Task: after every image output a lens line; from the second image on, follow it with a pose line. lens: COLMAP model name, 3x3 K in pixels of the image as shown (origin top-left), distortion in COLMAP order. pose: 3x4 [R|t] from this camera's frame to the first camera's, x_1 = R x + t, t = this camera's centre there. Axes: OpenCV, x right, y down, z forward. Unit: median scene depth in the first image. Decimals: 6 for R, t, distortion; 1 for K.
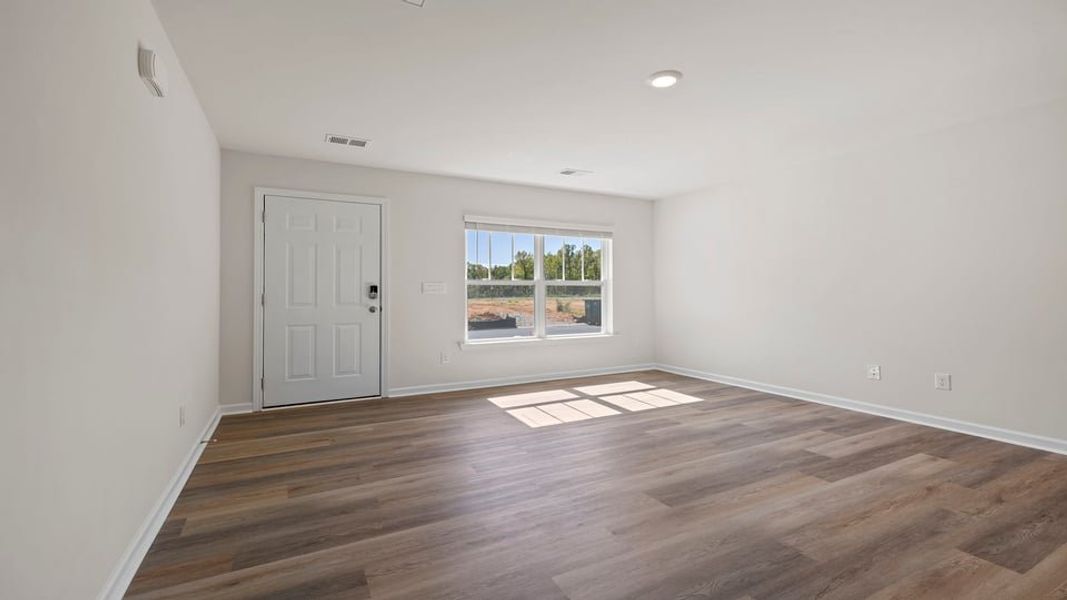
lens RADIAL K [[461.1, 0, 536.3], [0, 461.1, 294.4], [0, 0, 1]] dist [0.000811, 0.000035]
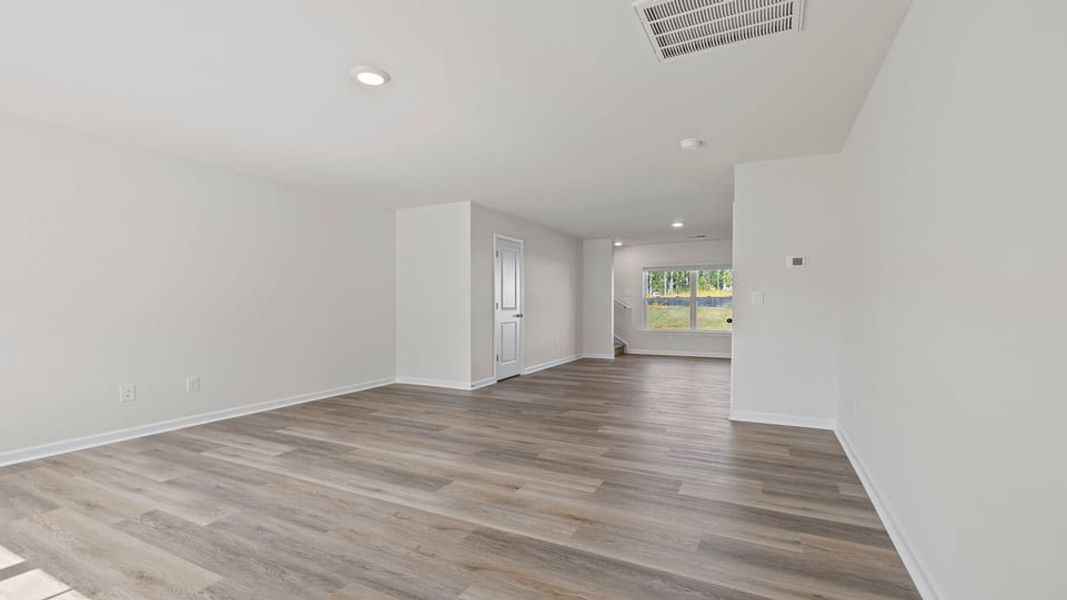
lens RADIAL K [[461.1, 0, 536.7], [0, 461.1, 305.1], [0, 0, 1]] dist [0.000811, 0.000035]
pose [[-0.573884, 0.002417, 0.818933, -0.658376], [0.006098, 0.999981, 0.001323, 0.000211], [-0.818914, 0.005753, -0.573888, 1.206968]]
